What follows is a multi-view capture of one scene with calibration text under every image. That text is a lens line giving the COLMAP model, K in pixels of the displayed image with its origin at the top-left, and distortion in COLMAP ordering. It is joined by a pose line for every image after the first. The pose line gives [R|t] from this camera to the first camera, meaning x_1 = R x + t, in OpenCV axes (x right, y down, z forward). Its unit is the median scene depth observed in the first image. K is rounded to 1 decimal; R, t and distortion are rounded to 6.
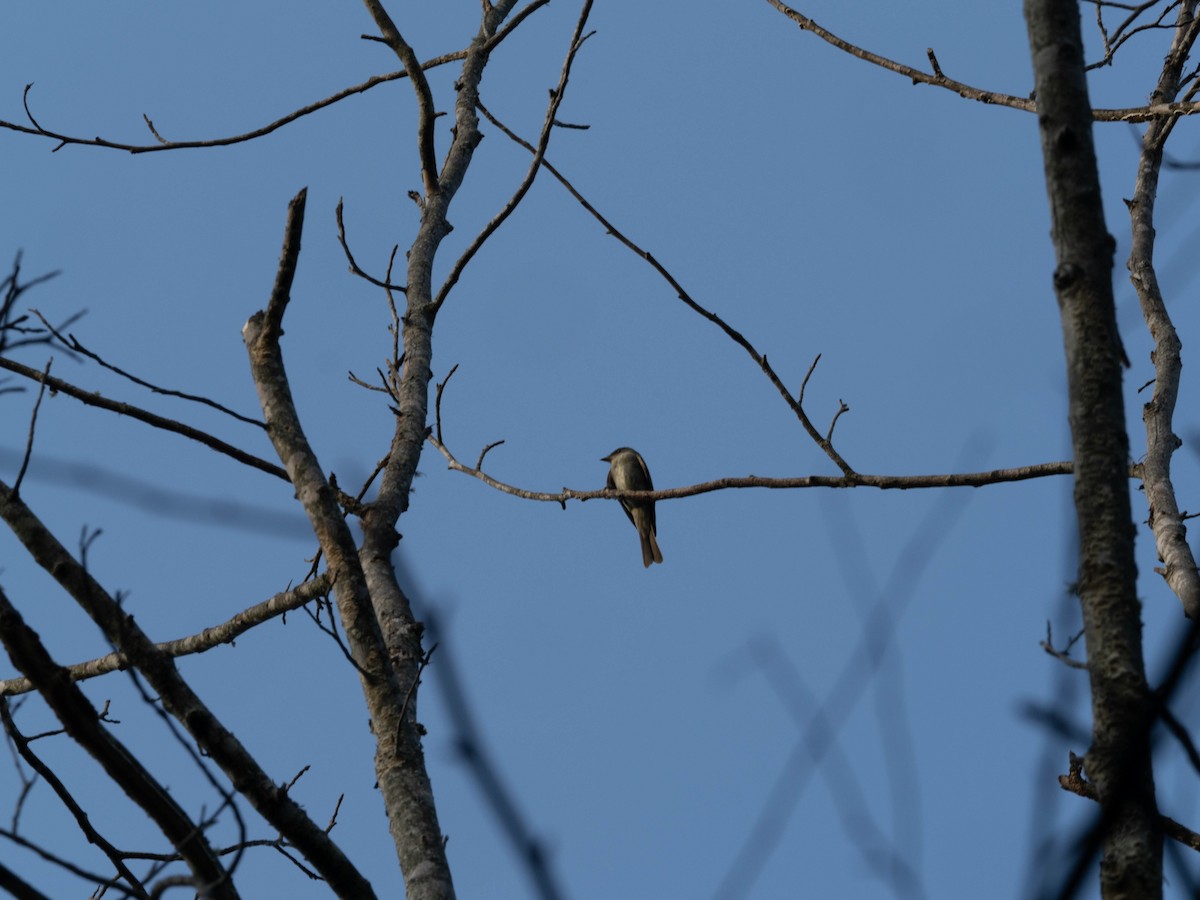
lens RADIAL K [[3148.6, 0, 605.2], [0, 3148.6, 452.9], [0, 0, 1]] dist [0.118512, 0.000000]
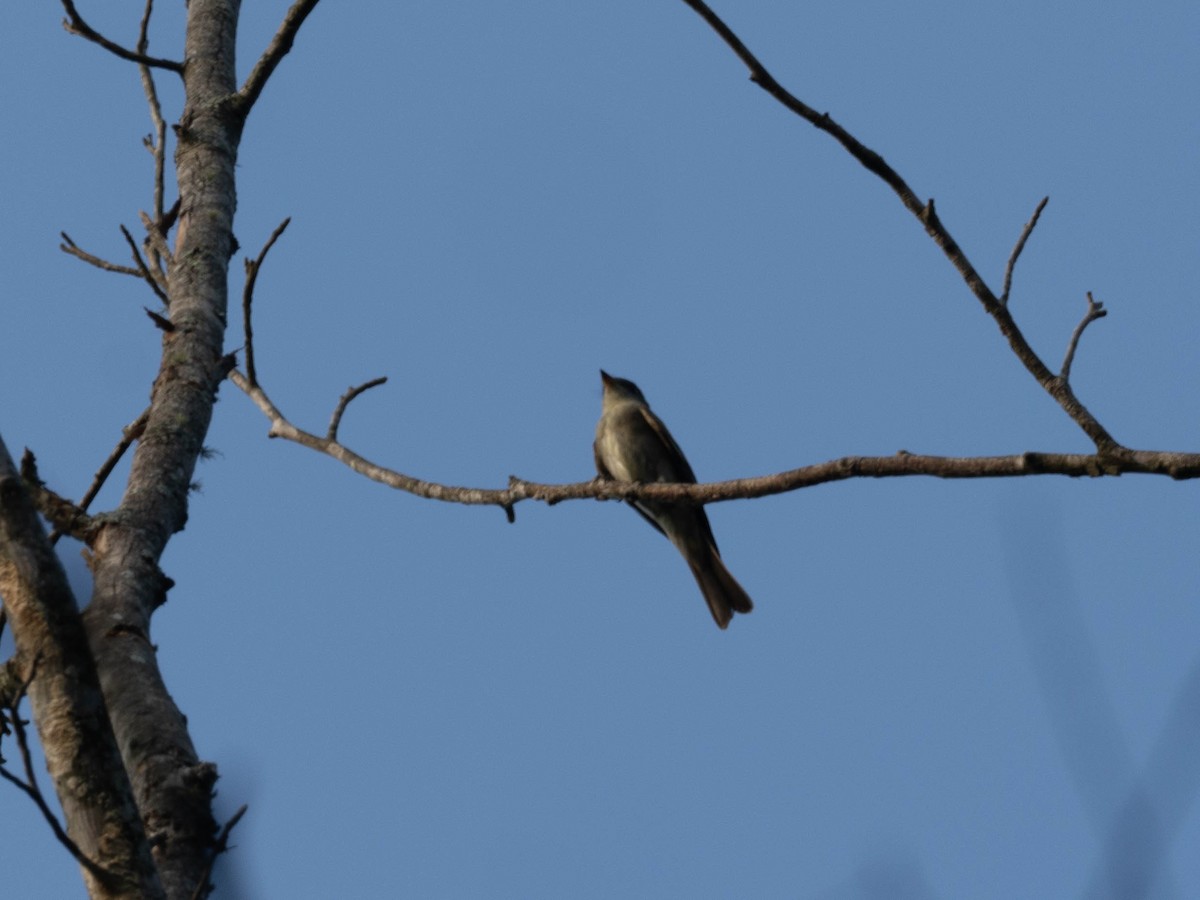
lens RADIAL K [[3148.6, 0, 589.9], [0, 3148.6, 444.8], [0, 0, 1]] dist [0.118512, 0.000000]
pose [[0.999477, 0.001967, 0.032284, -0.016611], [0.000003, 0.998143, -0.060909, 0.035287], [-0.032344, 0.060877, 0.997621, 0.521758]]
